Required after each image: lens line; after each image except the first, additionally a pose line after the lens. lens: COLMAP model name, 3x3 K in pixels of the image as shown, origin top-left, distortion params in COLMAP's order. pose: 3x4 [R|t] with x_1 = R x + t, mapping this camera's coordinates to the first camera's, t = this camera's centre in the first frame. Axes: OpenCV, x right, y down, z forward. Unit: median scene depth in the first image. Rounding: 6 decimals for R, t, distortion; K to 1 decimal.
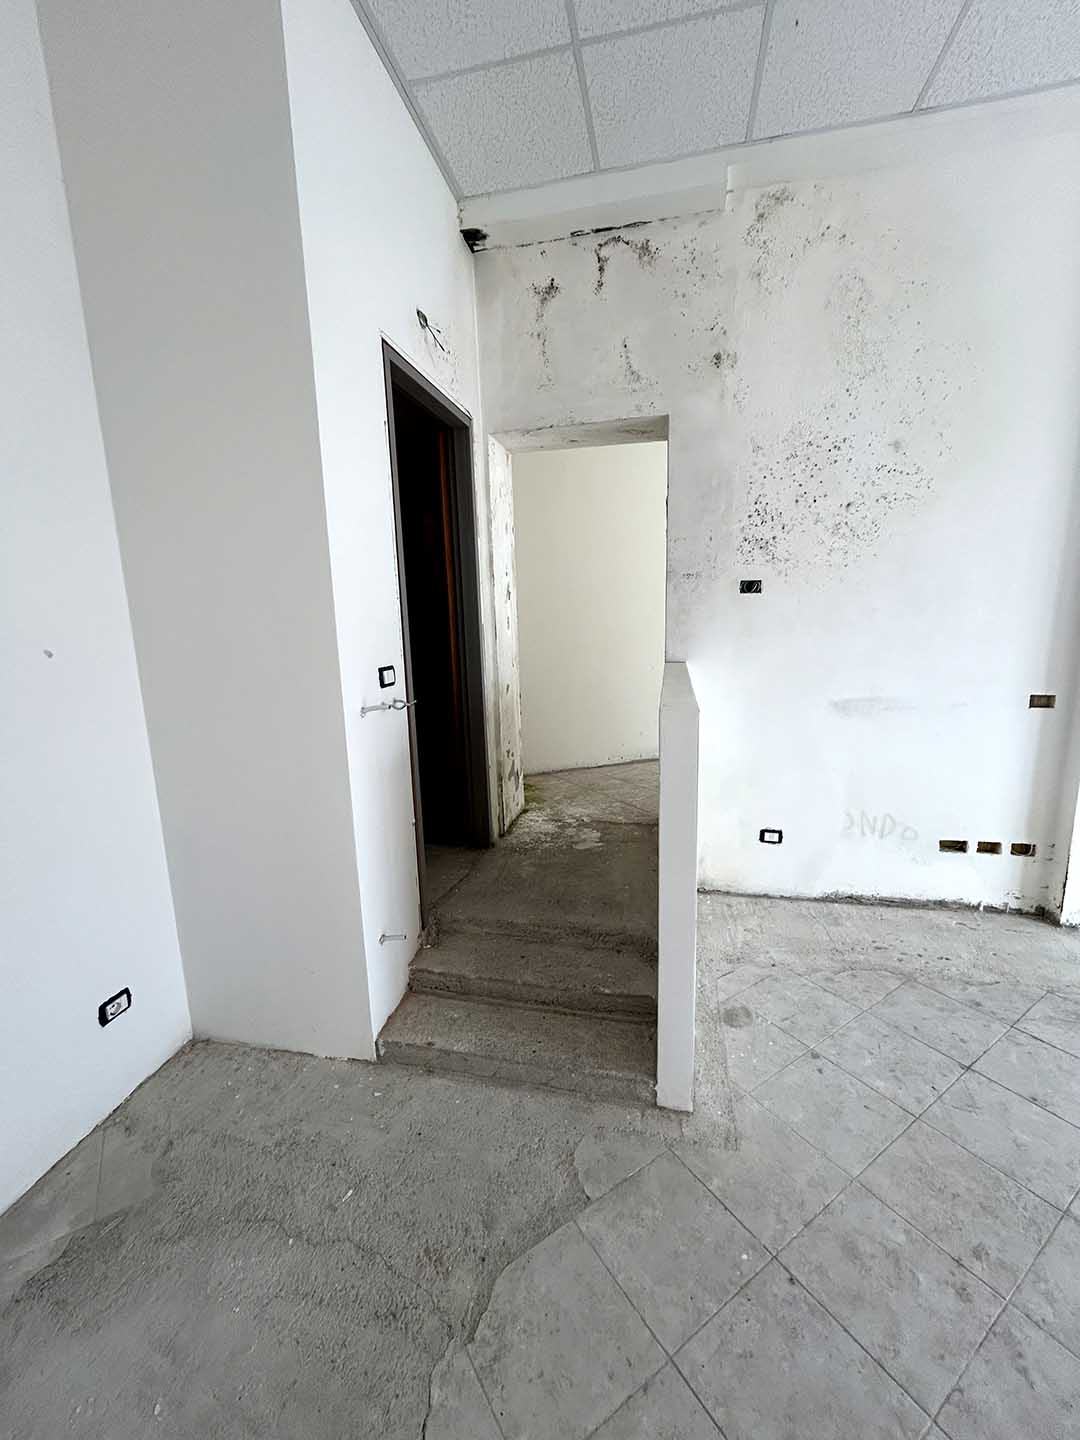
lens RADIAL K [[581.7, 0, 545.8], [0, 581.7, 718.6], [0, 0, 1]] dist [-0.001831, 0.000285]
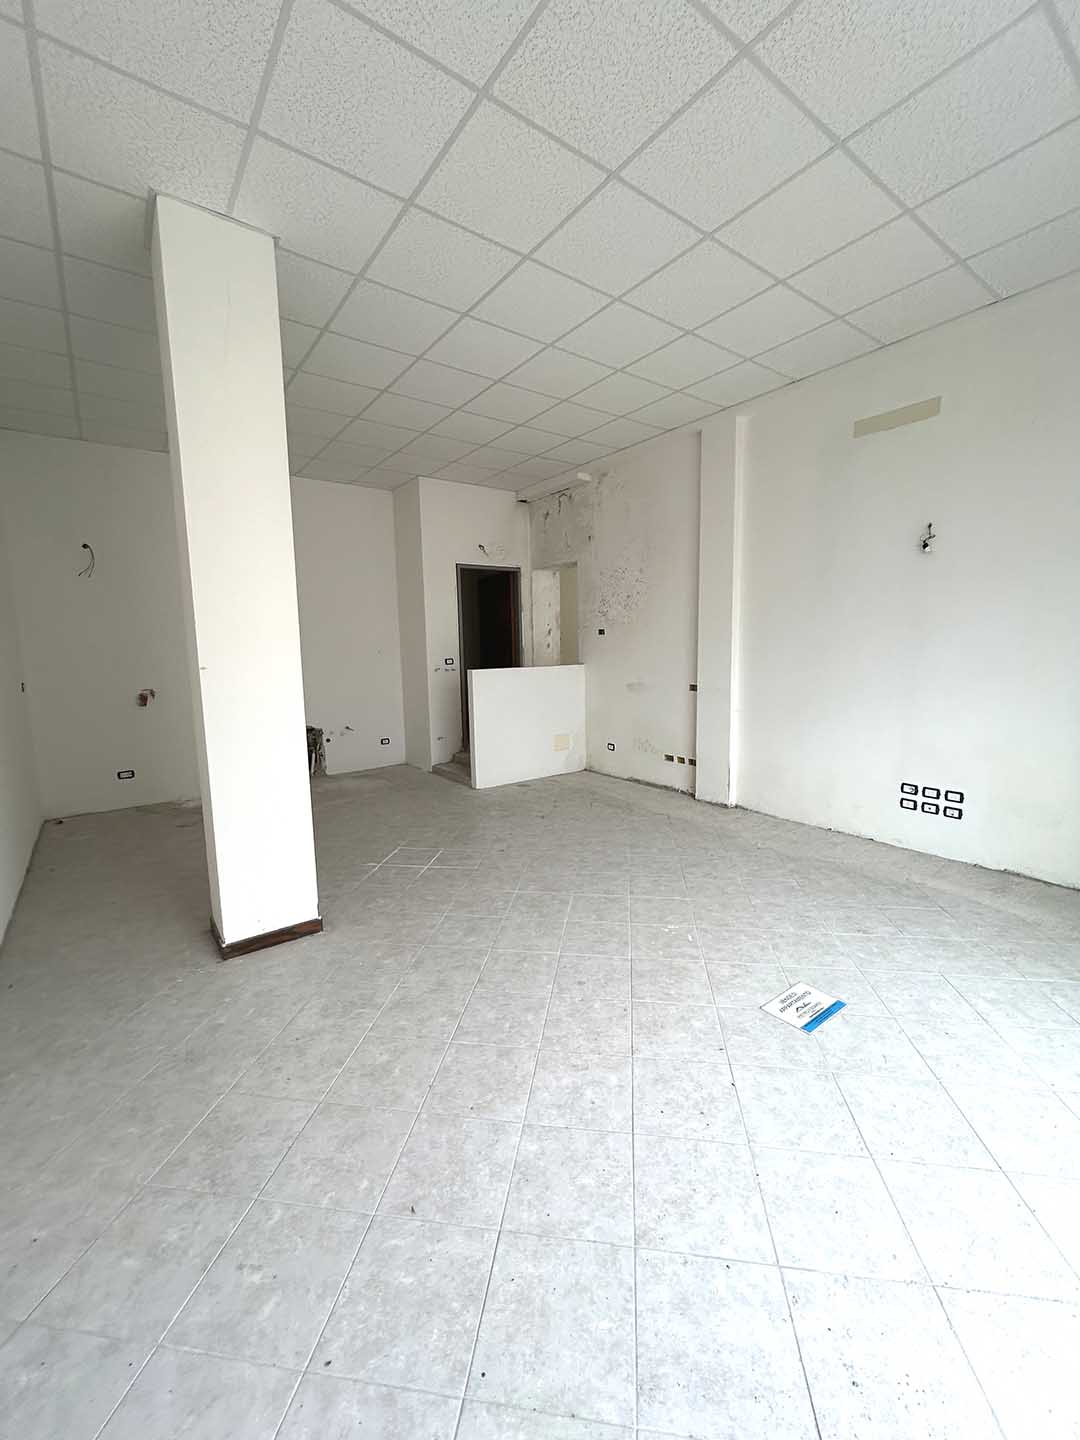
lens RADIAL K [[581.7, 0, 545.8], [0, 581.7, 718.6], [0, 0, 1]] dist [-0.001831, 0.000285]
pose [[0.755849, 0.095832, -0.647694, 1.723097], [-0.116483, 0.993132, 0.011009, 0.112388], [0.644301, 0.067124, 0.761821, -0.864617]]
